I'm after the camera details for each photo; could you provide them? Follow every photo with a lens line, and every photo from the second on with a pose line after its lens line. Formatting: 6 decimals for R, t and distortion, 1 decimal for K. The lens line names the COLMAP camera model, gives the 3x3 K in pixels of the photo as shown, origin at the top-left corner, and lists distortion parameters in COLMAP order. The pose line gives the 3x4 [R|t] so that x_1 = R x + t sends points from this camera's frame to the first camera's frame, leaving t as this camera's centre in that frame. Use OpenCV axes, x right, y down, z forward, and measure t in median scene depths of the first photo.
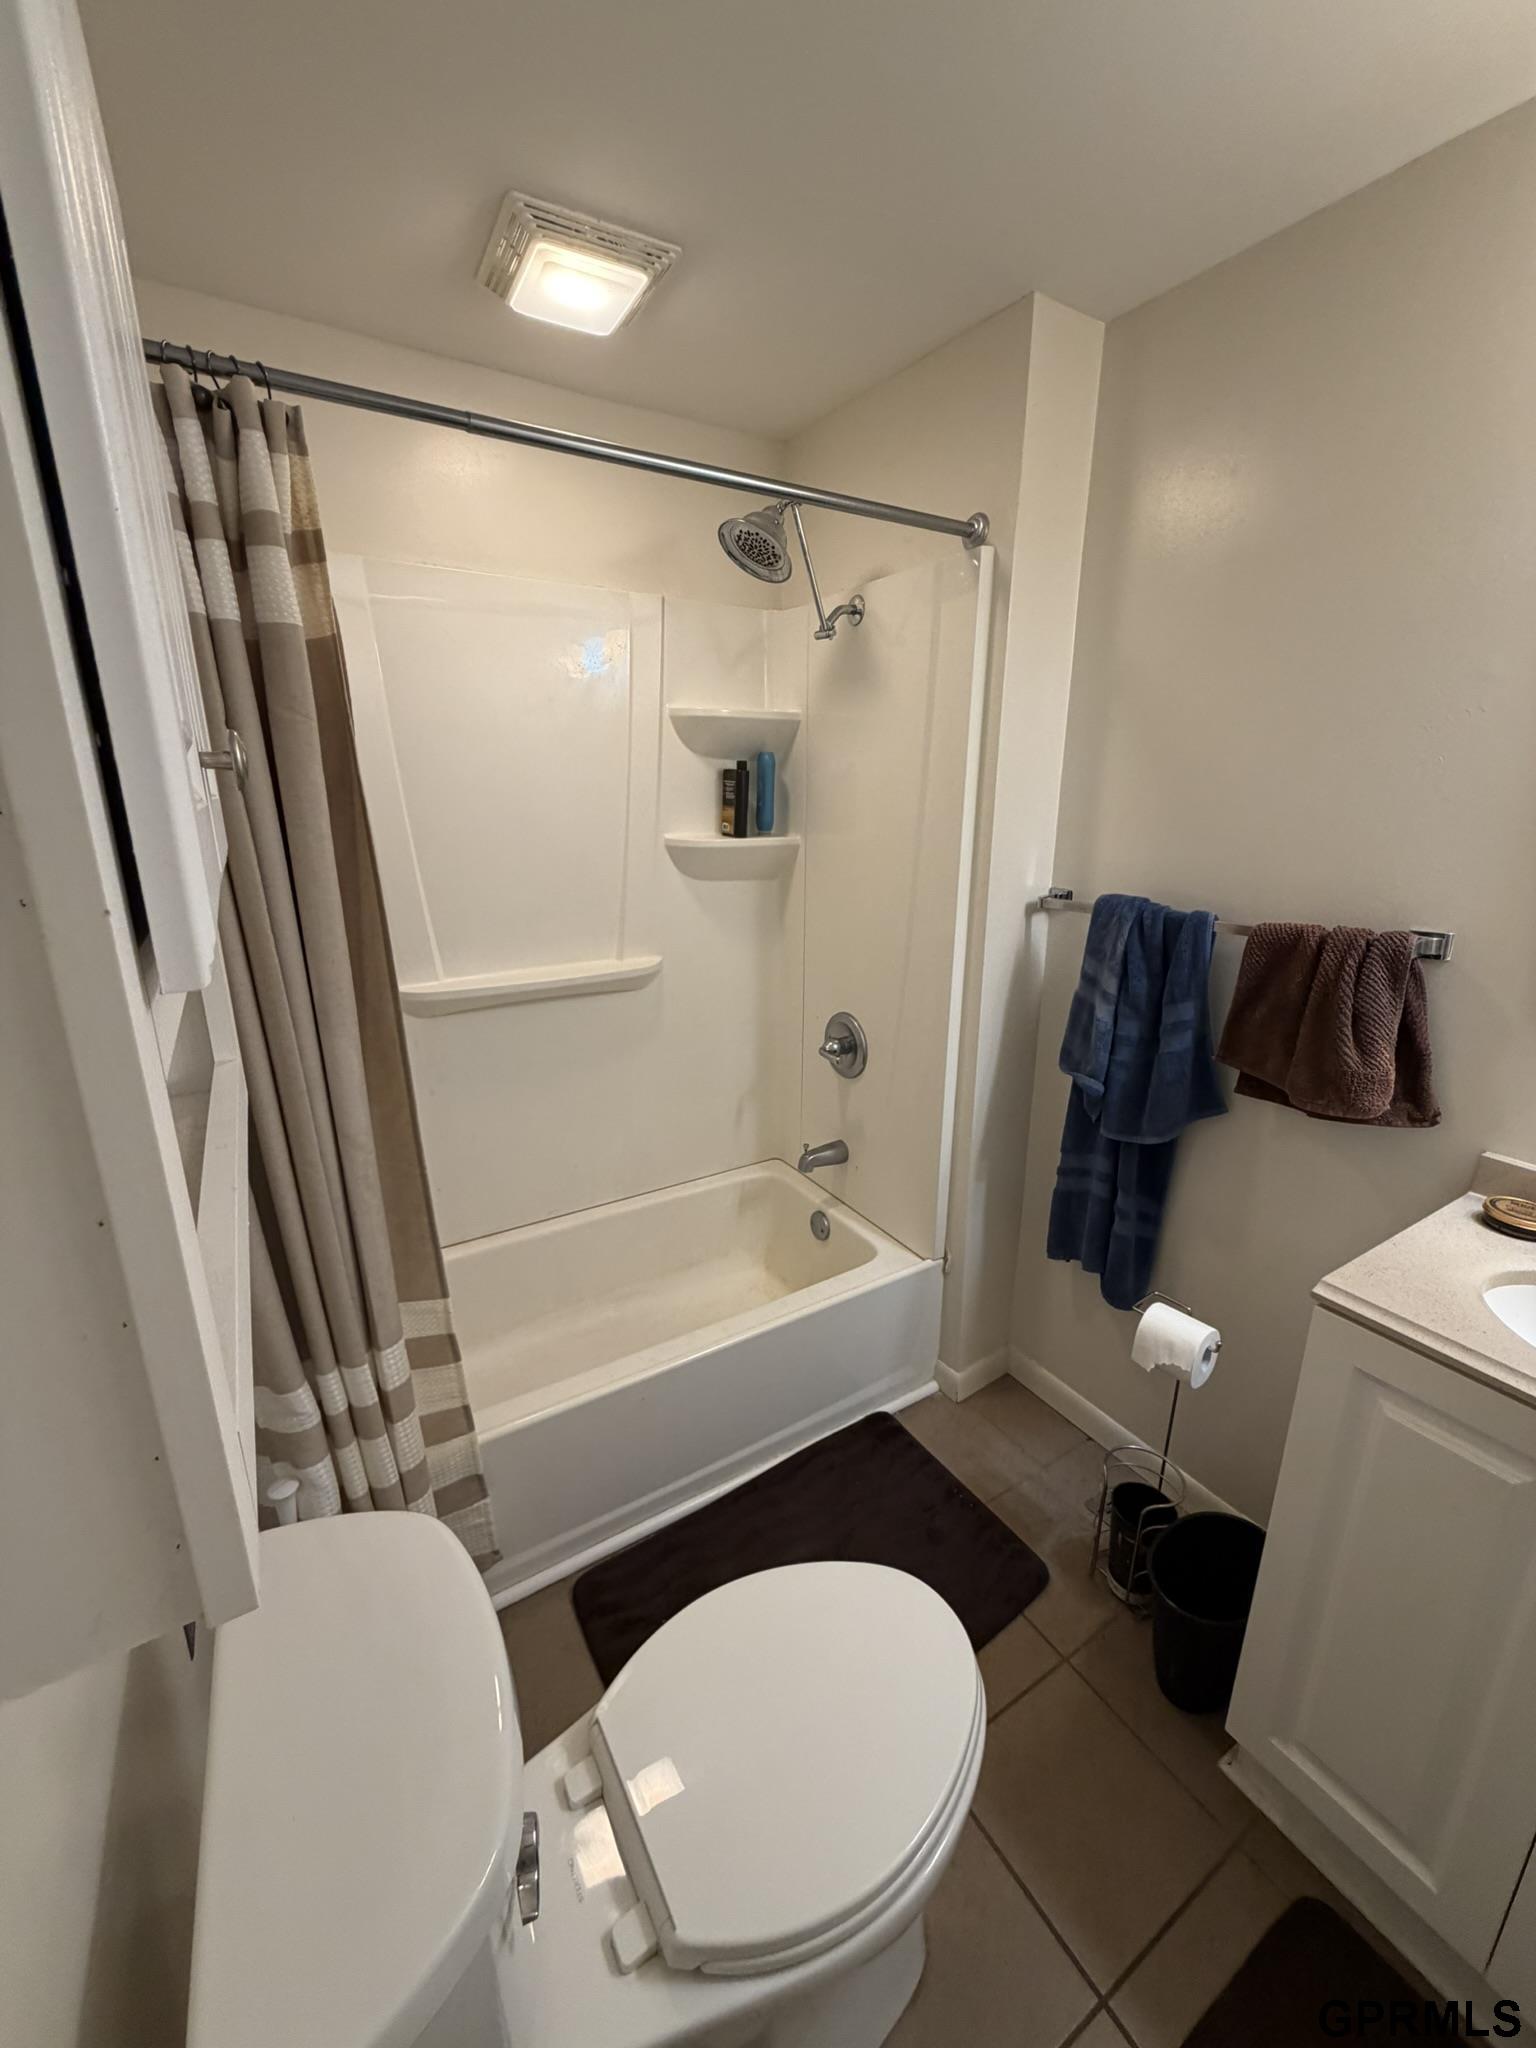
lens RADIAL K [[814.3, 0, 767.1], [0, 814.3, 1017.8], [0, 0, 1]] dist [-0.001100, 0.000368]
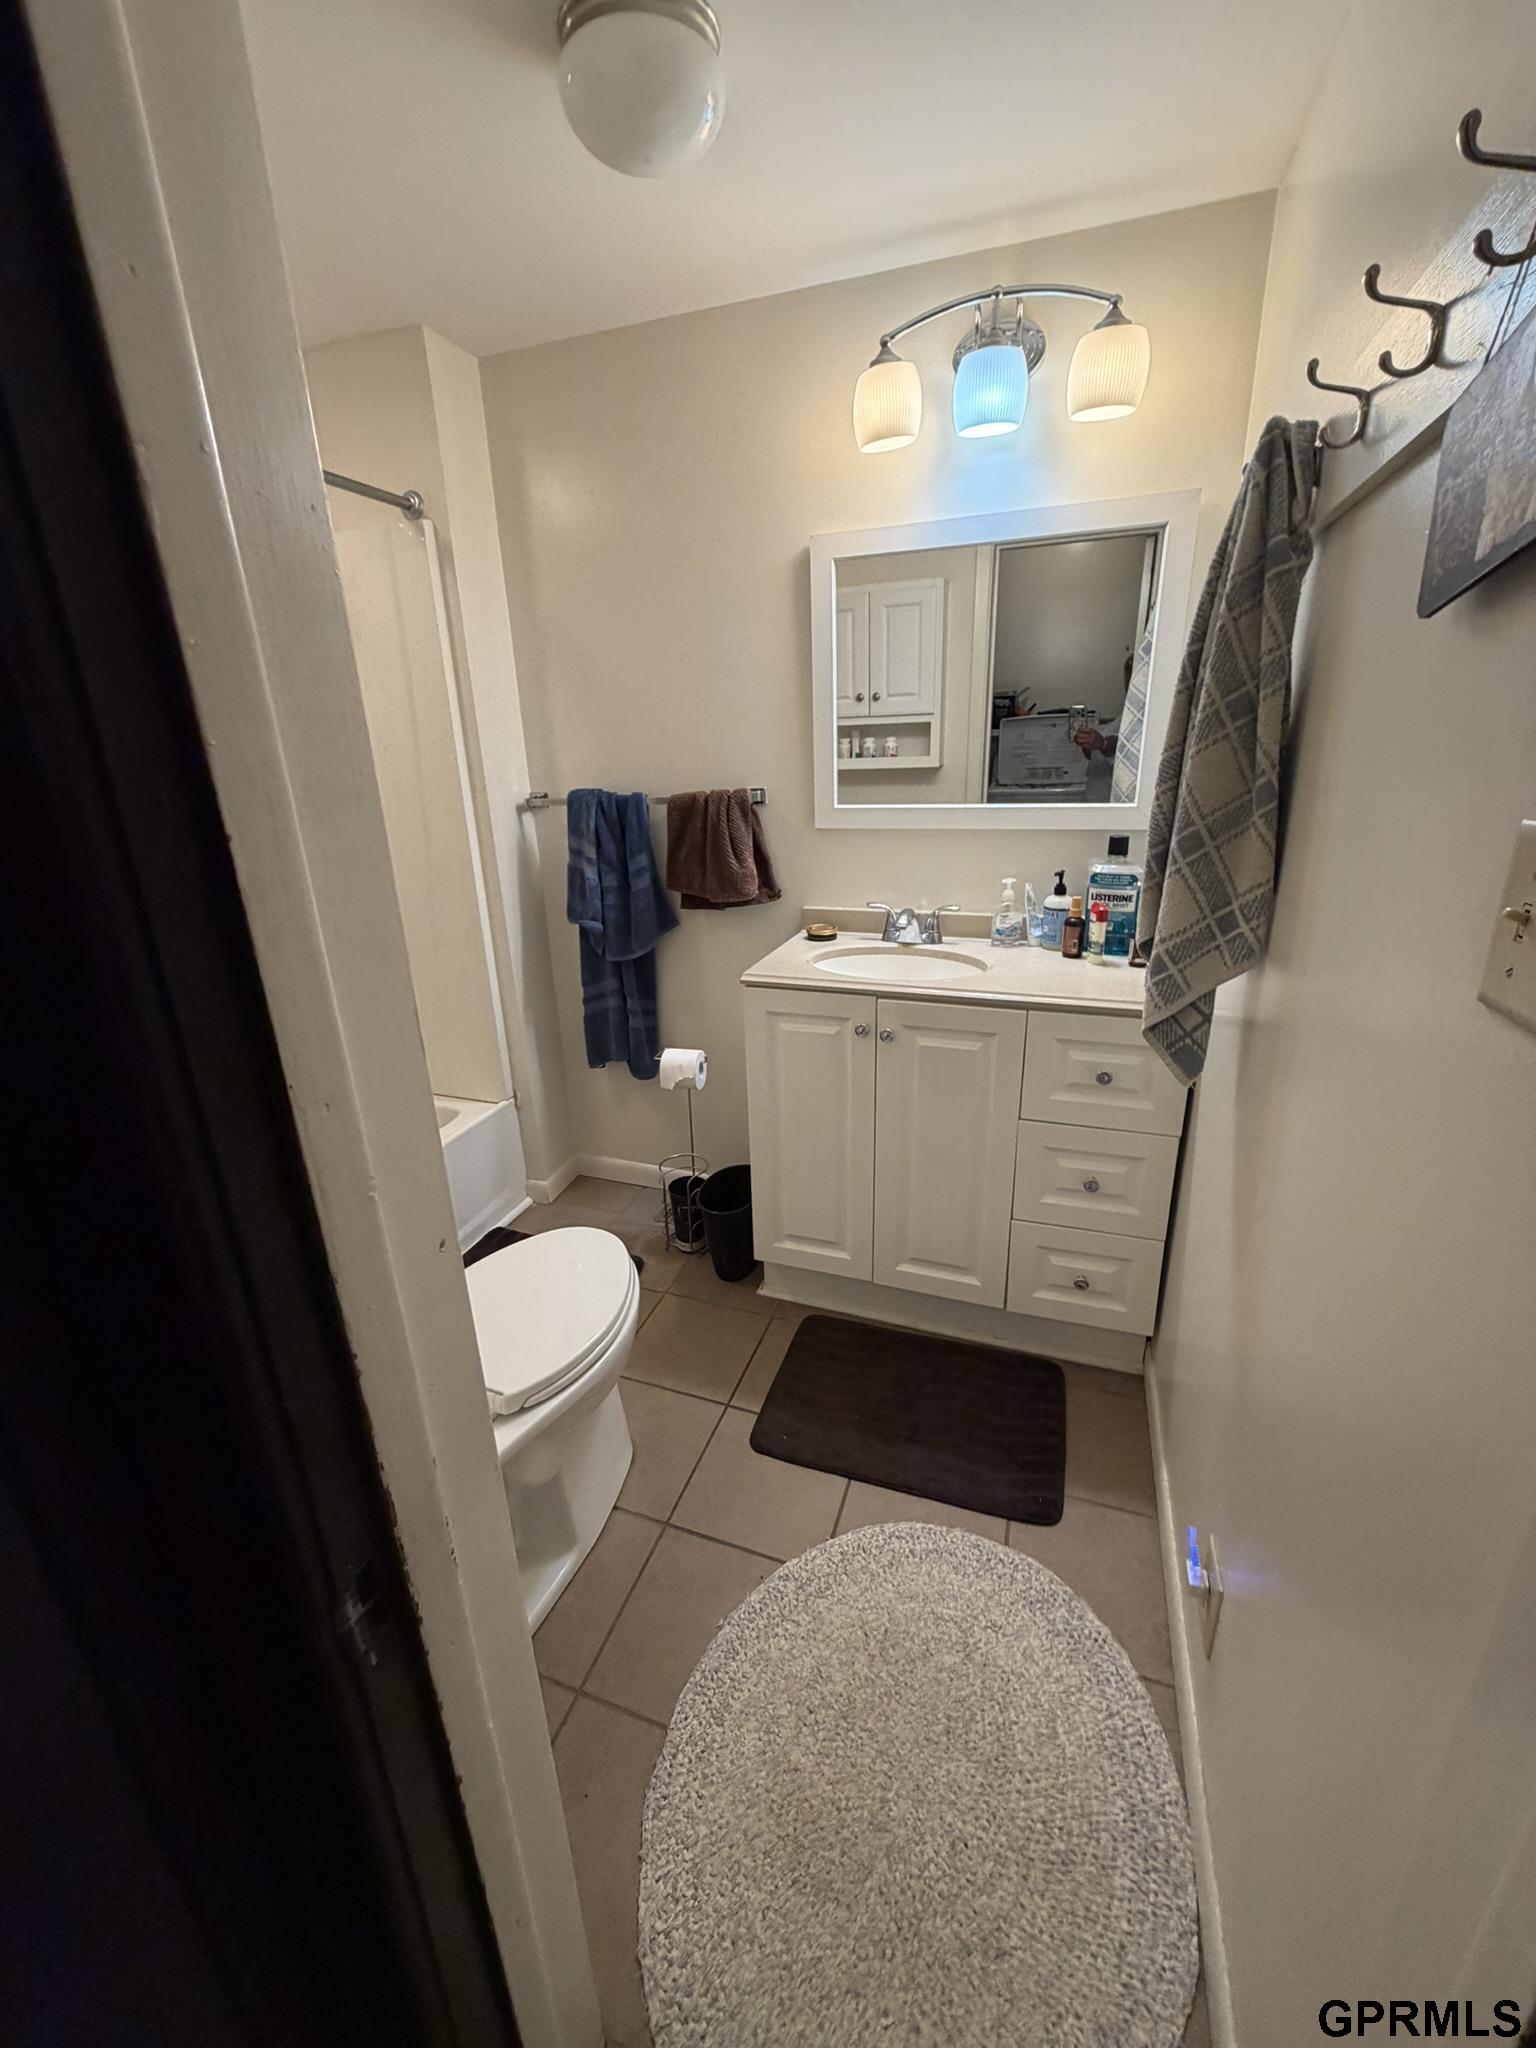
lens RADIAL K [[814.3, 0, 764.1], [0, 814.3, 1022.5], [0, 0, 1]] dist [-0.001100, 0.000368]
pose [[0.782624, -0.226310, 0.579899, -0.233014], [0.199754, 0.973610, 0.110373, 0.151664], [-0.589574, 0.029457, 0.807177, -0.316842]]
